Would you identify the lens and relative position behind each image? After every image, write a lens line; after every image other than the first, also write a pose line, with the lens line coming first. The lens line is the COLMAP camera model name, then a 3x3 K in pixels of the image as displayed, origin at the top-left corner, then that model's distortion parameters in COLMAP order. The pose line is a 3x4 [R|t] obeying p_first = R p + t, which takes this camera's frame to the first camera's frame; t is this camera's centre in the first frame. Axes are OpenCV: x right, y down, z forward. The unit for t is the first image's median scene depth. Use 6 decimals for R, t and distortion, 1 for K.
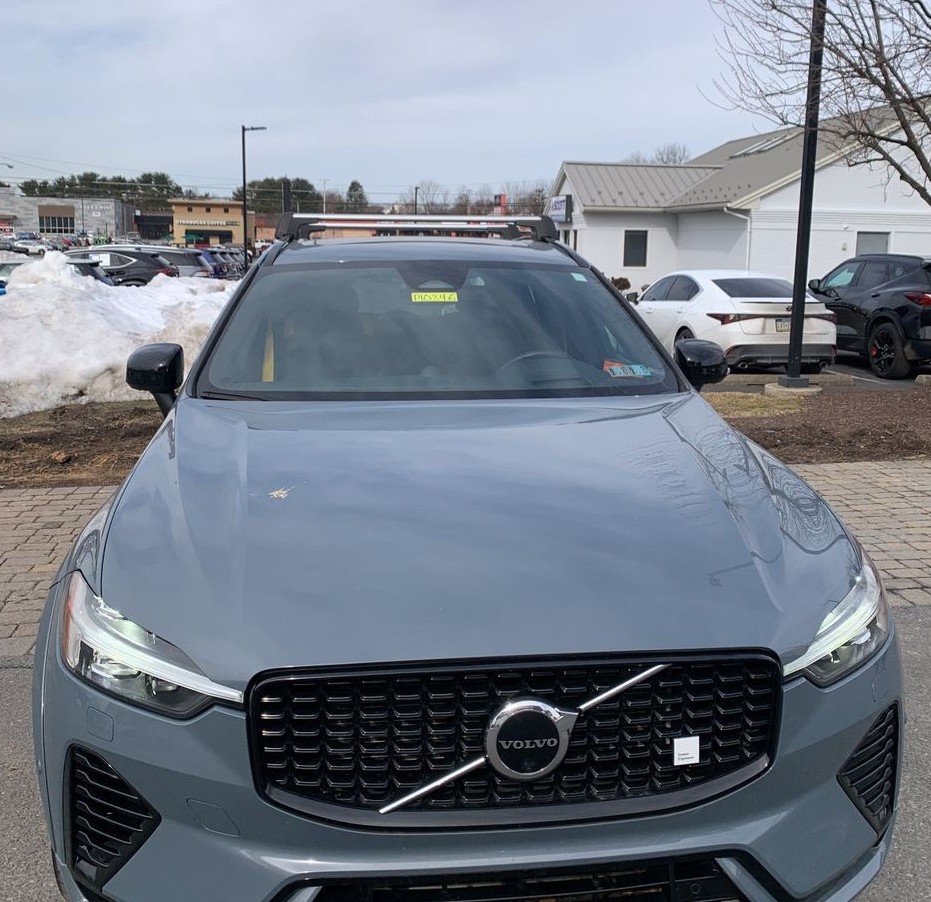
lens RADIAL K [[1006.0, 0, 478.7], [0, 1006.0, 412.0], [0, 0, 1]] dist [0.116672, -0.241480]
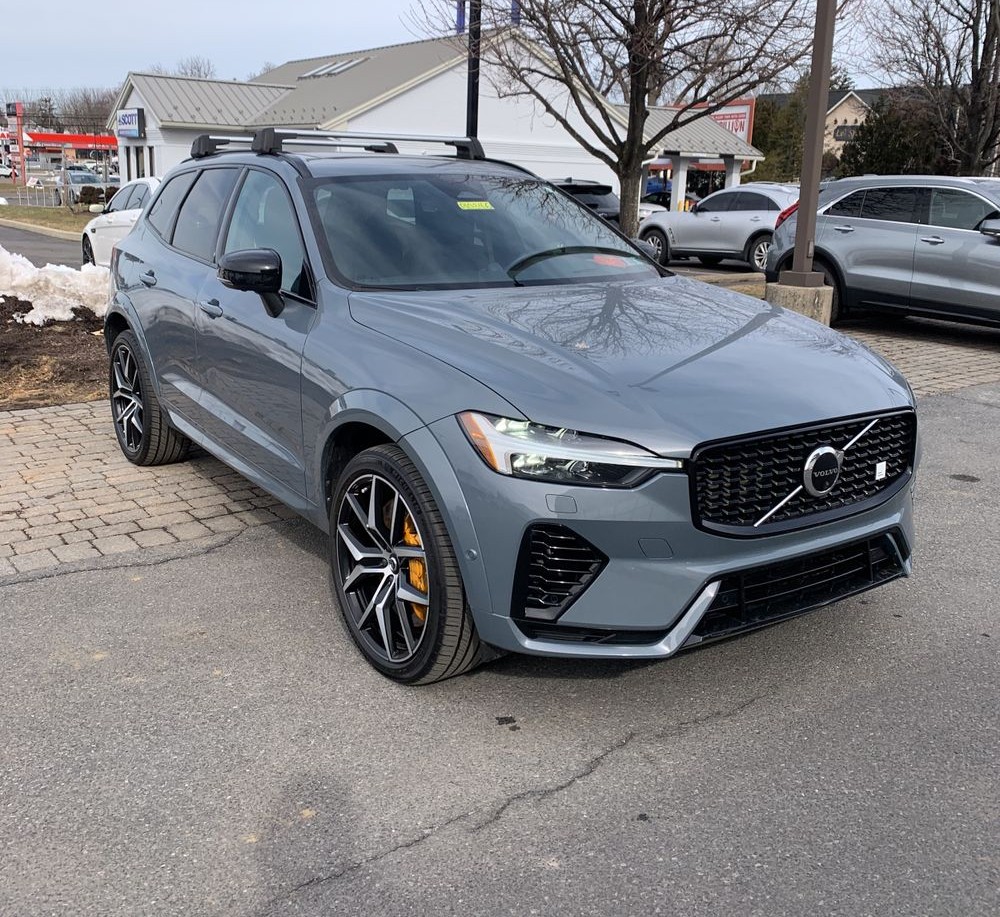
lens RADIAL K [[1018.3, 0, 500.6], [0, 1018.3, 412.6], [0, 0, 1]] dist [0.017366, -0.013248]
pose [[0.895488, -0.089997, 0.435892, -0.310788], [0.057638, 0.994546, 0.086930, 0.016433], [-0.441338, -0.052720, 0.895791, -0.063139]]
